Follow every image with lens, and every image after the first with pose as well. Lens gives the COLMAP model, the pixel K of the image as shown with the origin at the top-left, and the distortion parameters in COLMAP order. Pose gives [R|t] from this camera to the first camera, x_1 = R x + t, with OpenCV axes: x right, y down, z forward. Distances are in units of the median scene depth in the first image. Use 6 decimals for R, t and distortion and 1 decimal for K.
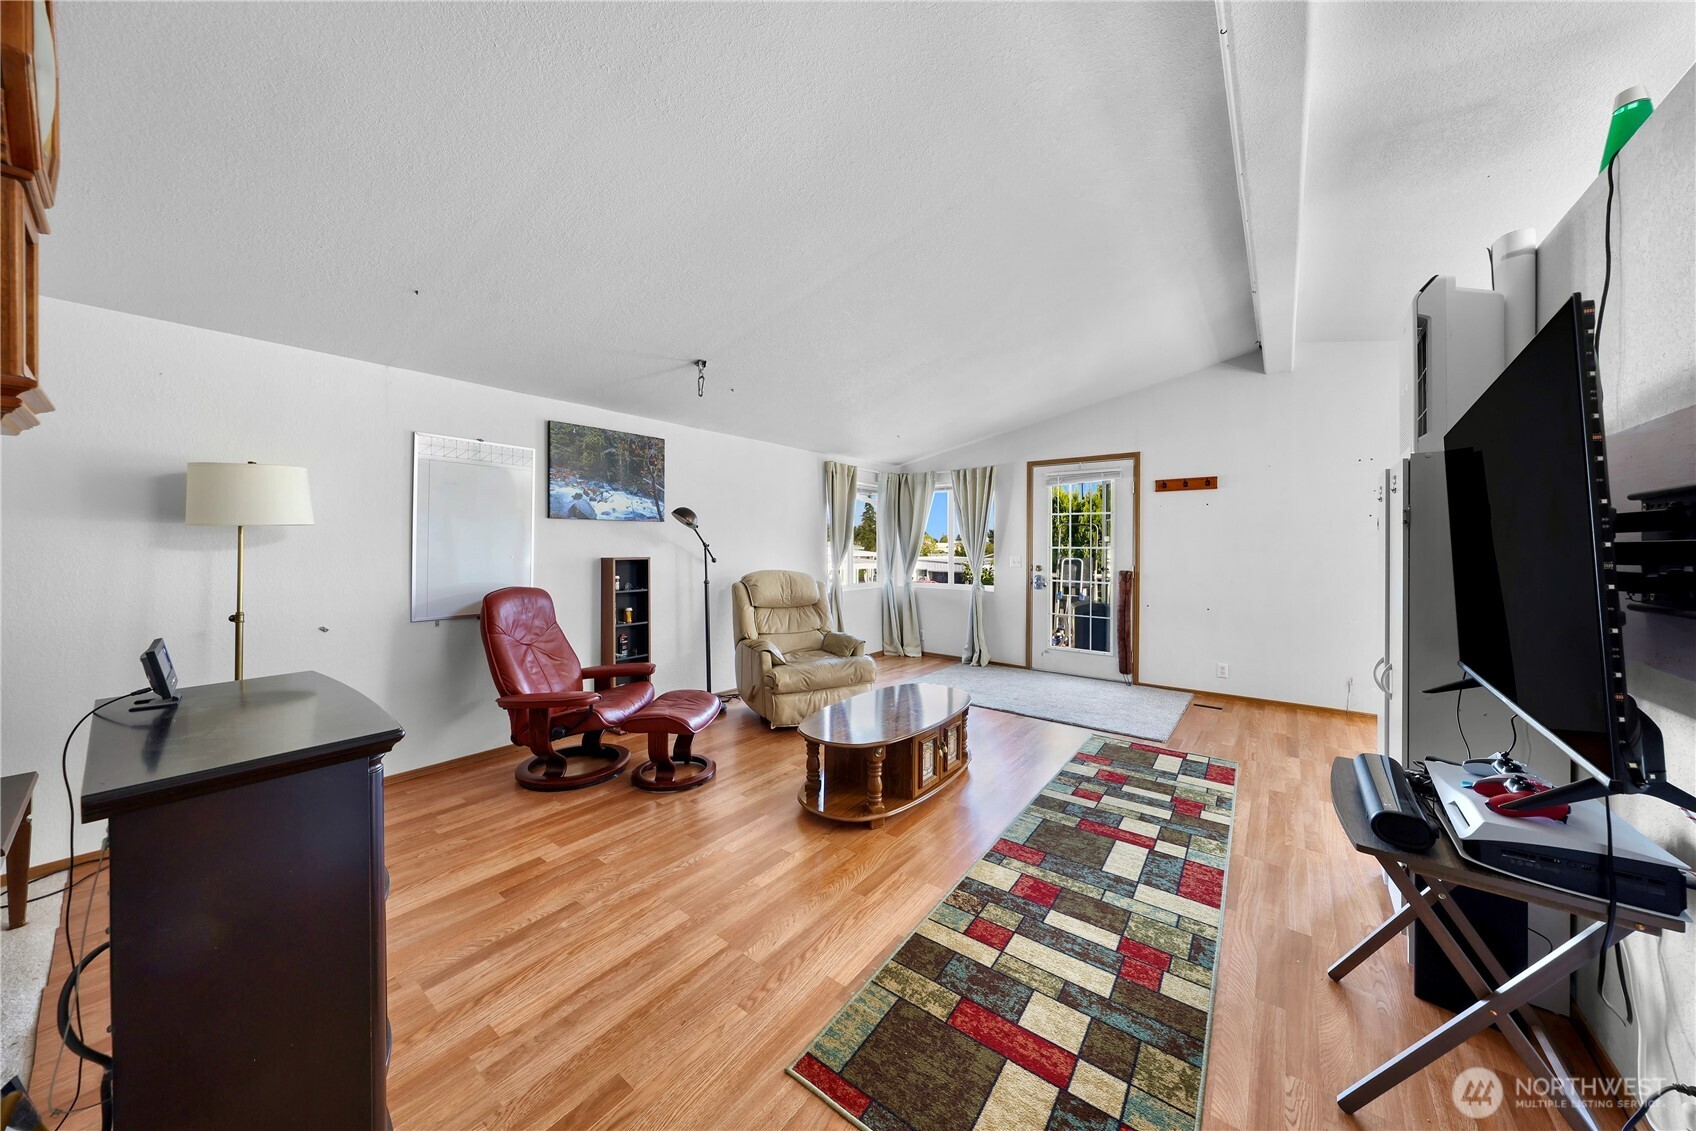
lens RADIAL K [[556.0, 0, 845.9], [0, 556.0, 559.0], [0, 0, 1]] dist [-0.001479, 0.000129]
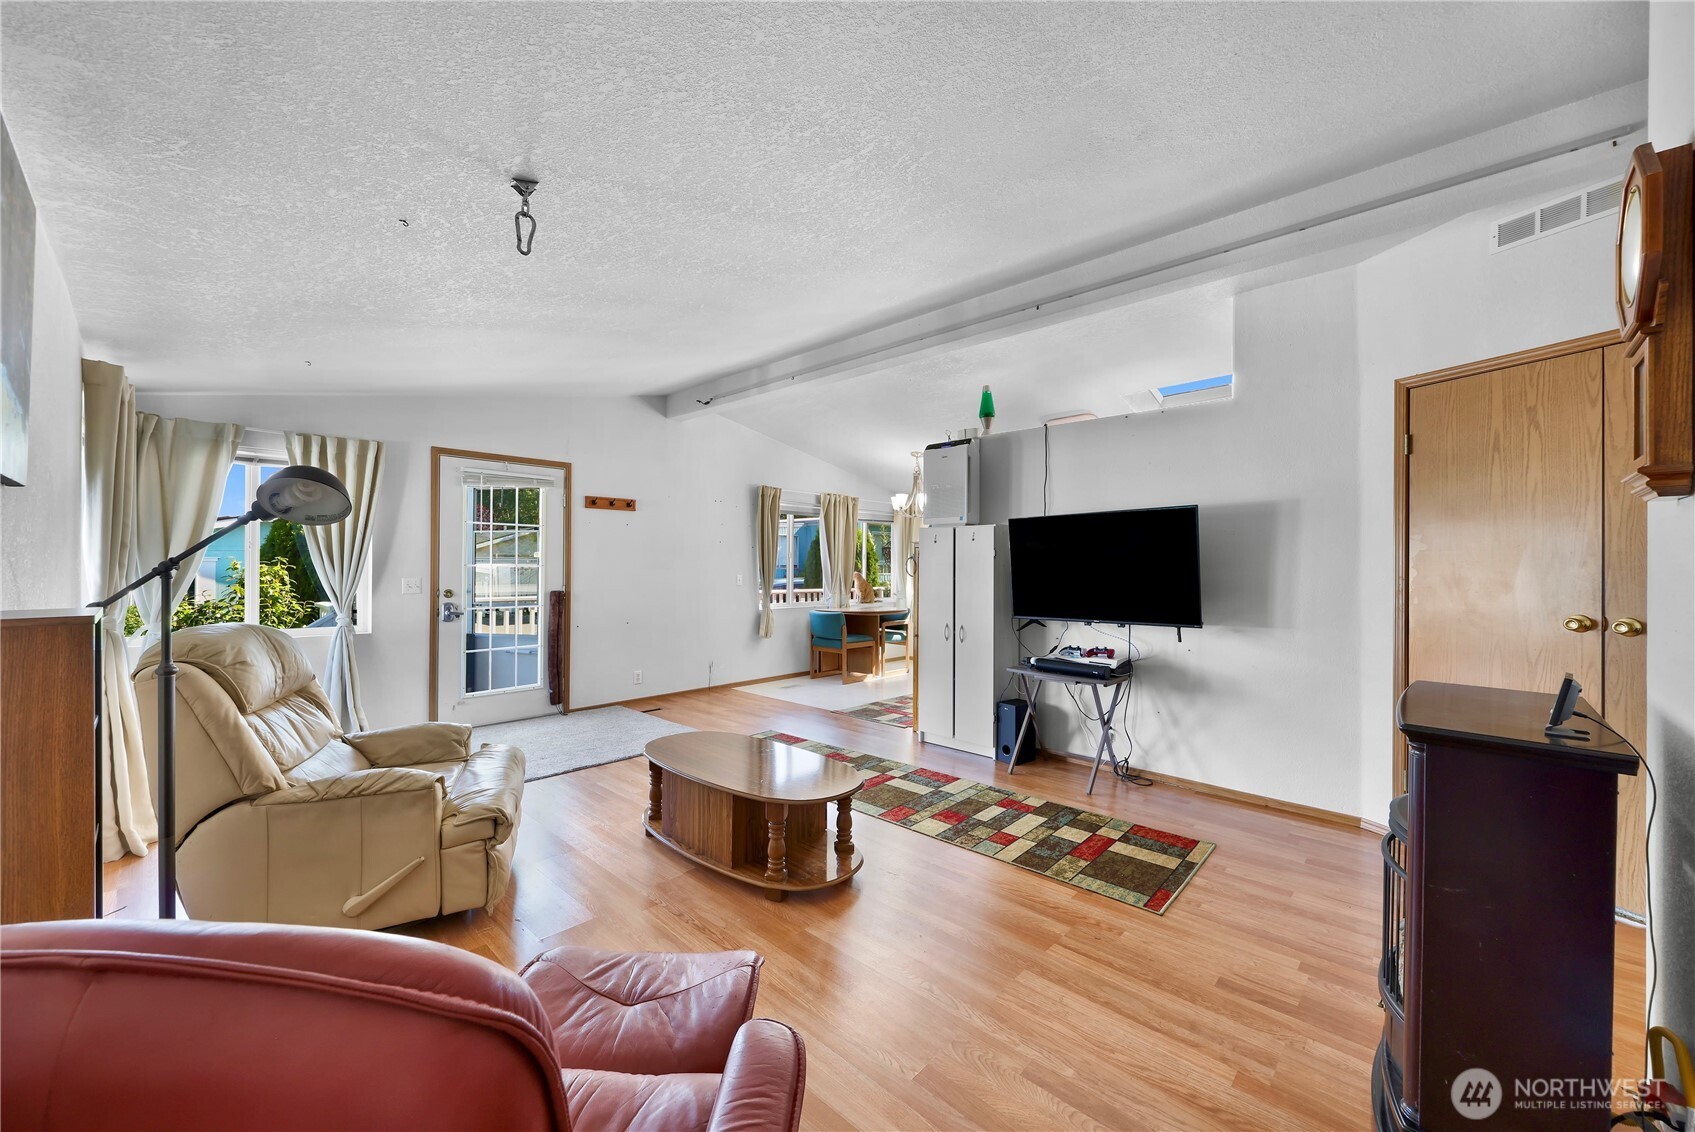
lens RADIAL K [[652.0, 0, 837.2], [0, 652.0, 563.2], [0, 0, 1]] dist [-0.001186, -0.000400]
pose [[0.107031, -0.003314, 0.994250, -1.048561], [0.020242, 0.999794, 0.001153, -0.032129], [-0.994050, 0.020002, 0.107076, 0.888680]]
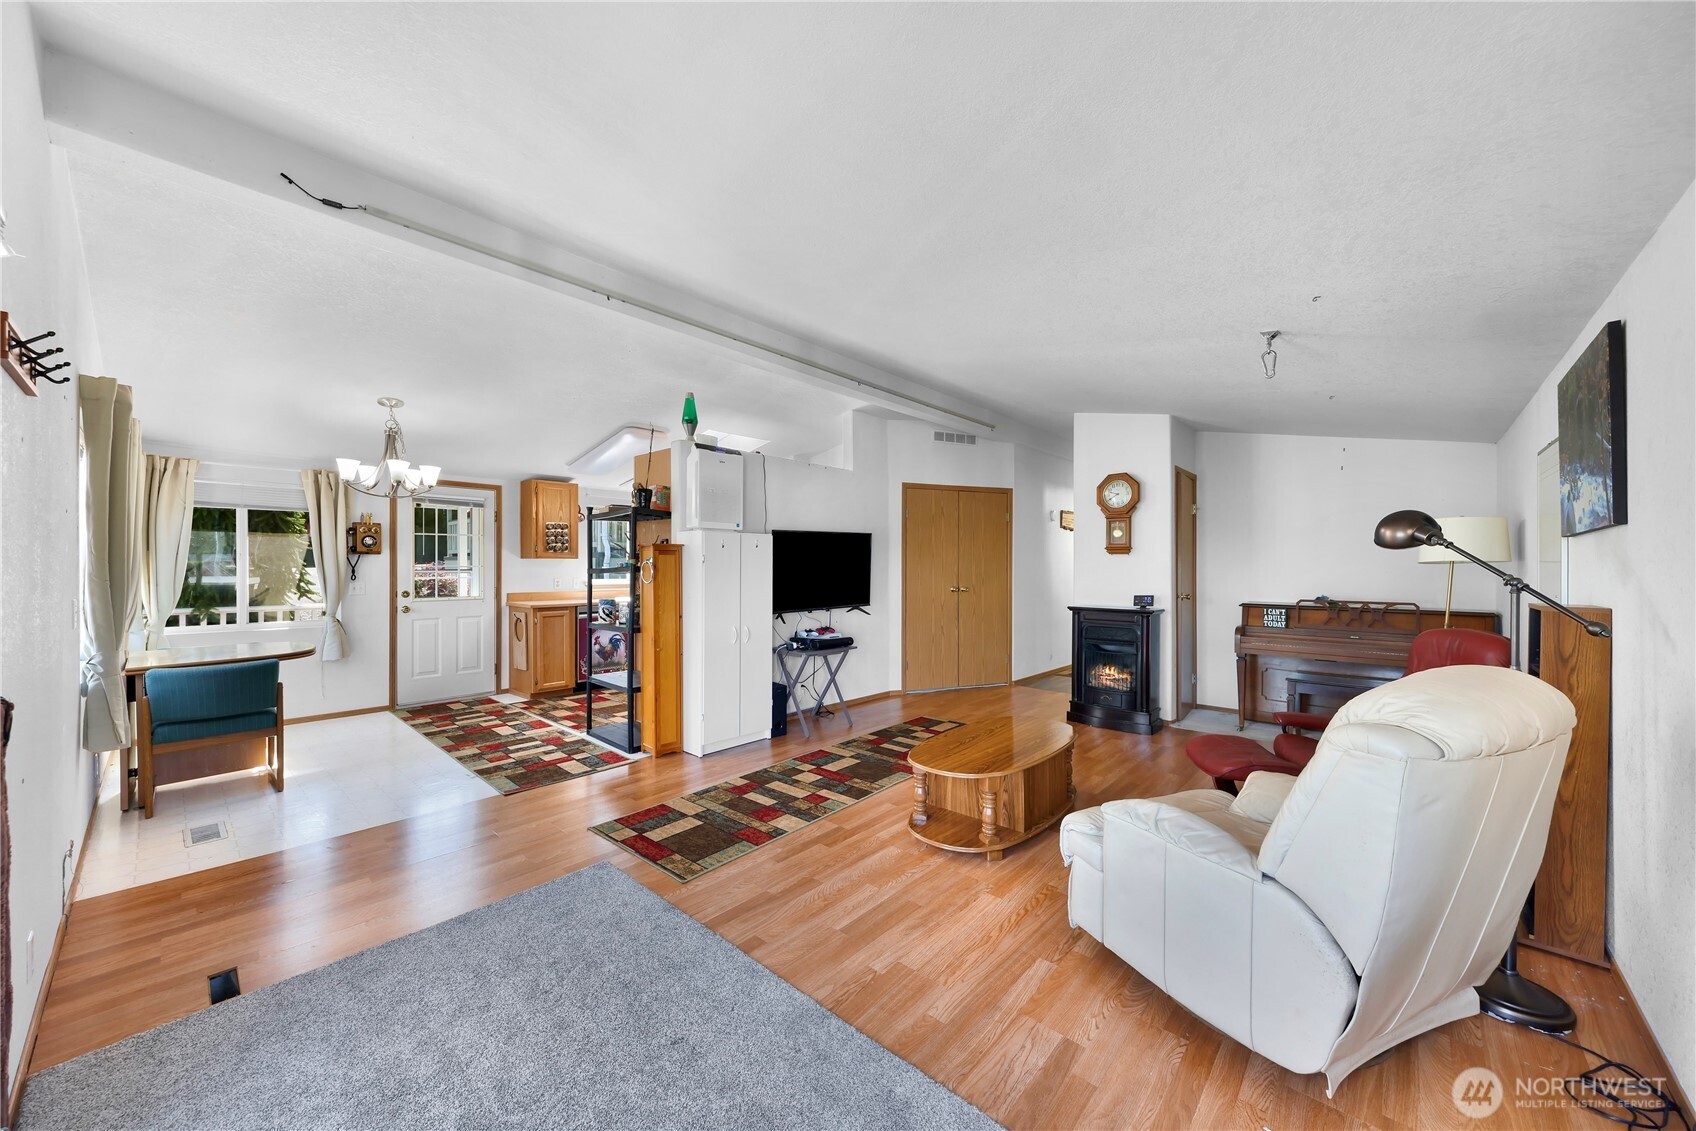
lens RADIAL K [[615.5, 0, 841.3], [0, 615.5, 562.8], [0, 0, 1]] dist [0.002778, -0.000539]
pose [[-0.997067, -0.008100, 0.076104, 0.333844], [-0.006797, 0.999826, 0.017363, -0.071394], [-0.076232, 0.016795, -0.996949, 2.489588]]
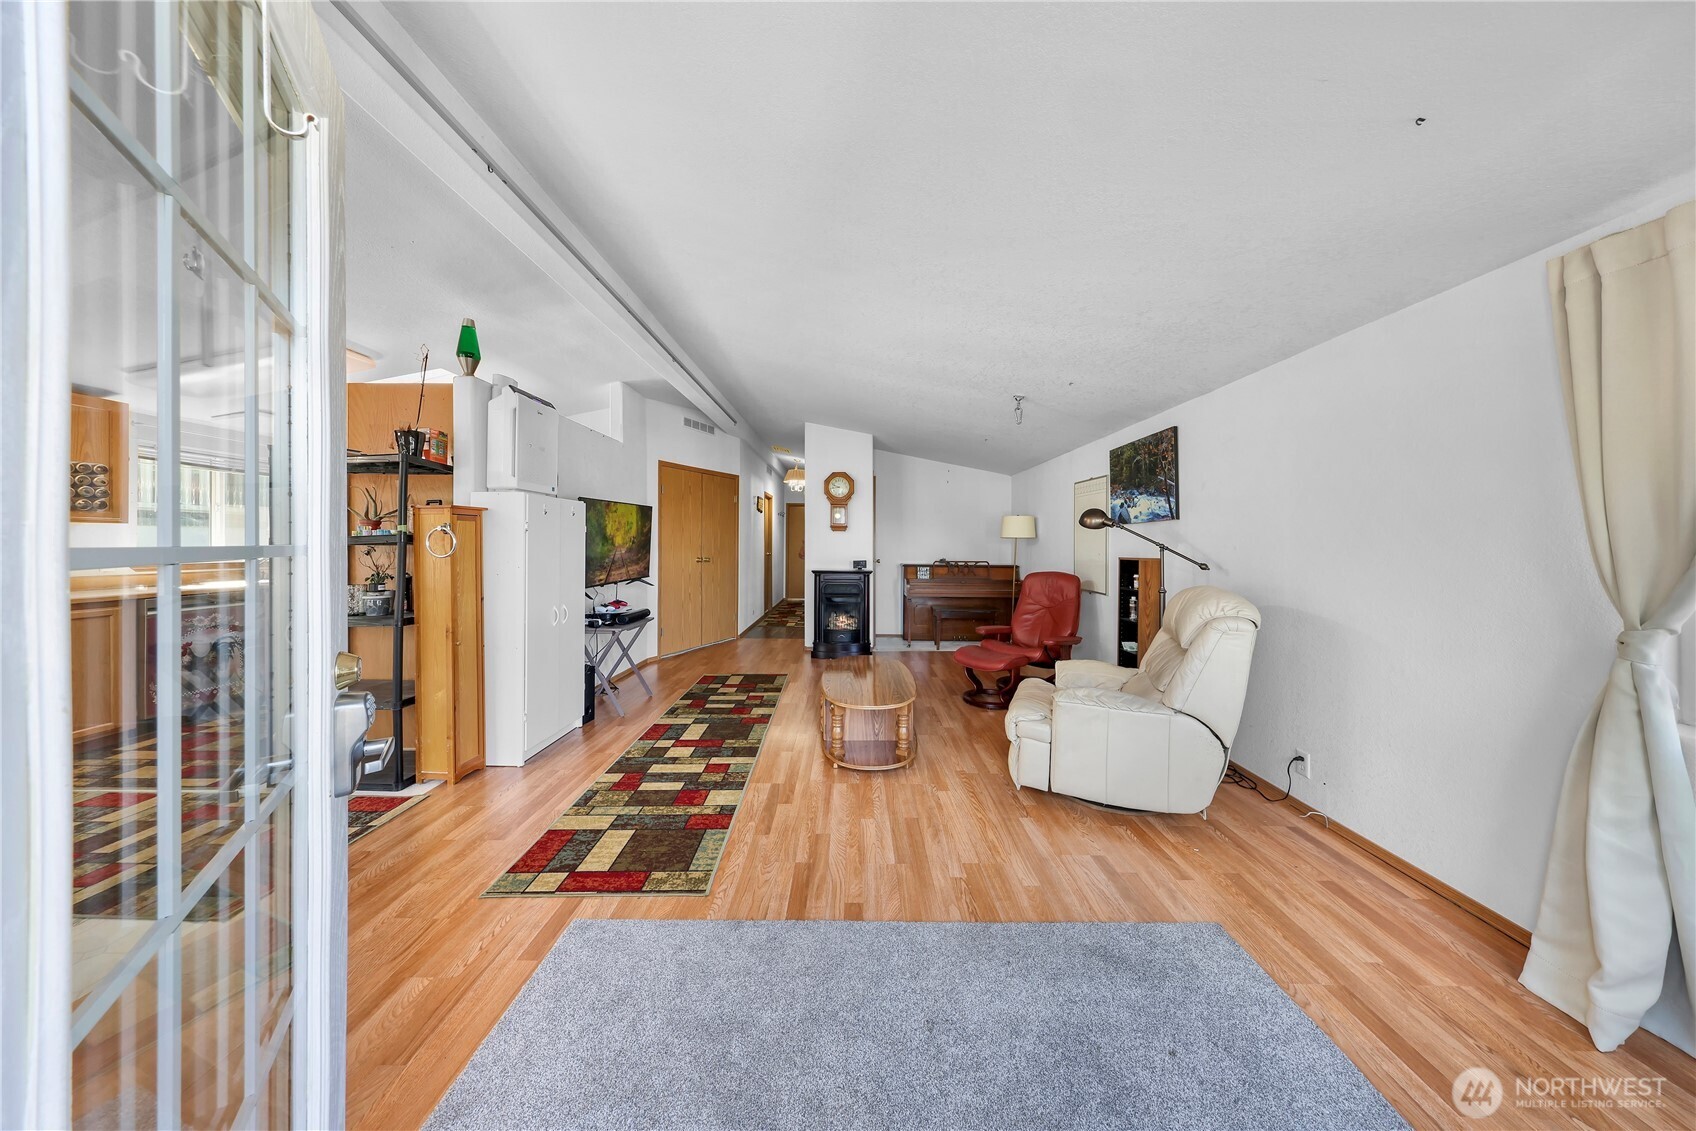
lens RADIAL K [[503.6, 0, 846.3], [0, 503.6, 543.7], [0, 0, 1]] dist [0.000021, -0.000250]
pose [[-0.792159, -0.009645, -0.610239, 0.955409], [-0.023056, 0.999634, 0.014130, -0.045499], [0.609880, 0.025263, -0.792091, 2.190077]]
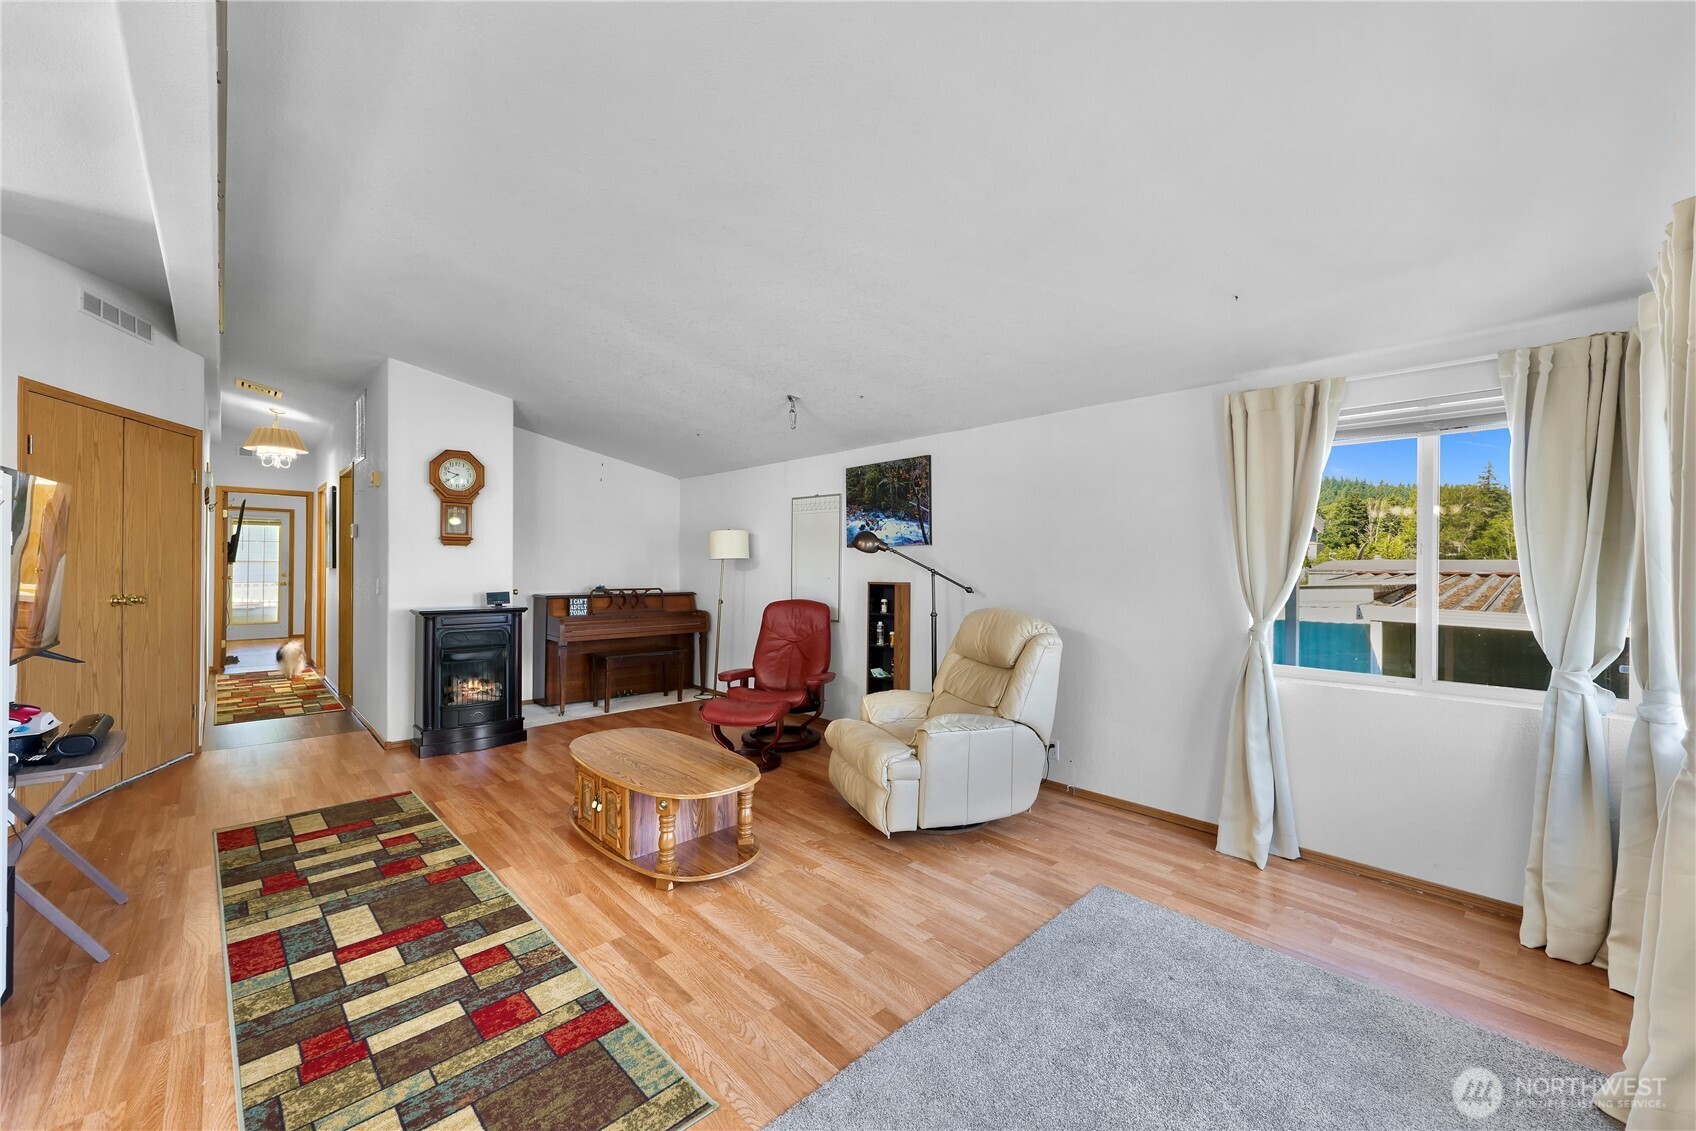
lens RADIAL K [[662.1, 0, 842.6], [0, 662.1, 561.0], [0, 0, 1]] dist [0.006925, -0.000656]
pose [[-0.151313, -0.011893, -0.988414, 1.284391], [-0.030360, 0.999512, -0.007379, -0.046260], [0.988020, 0.028892, -0.151600, 1.706624]]
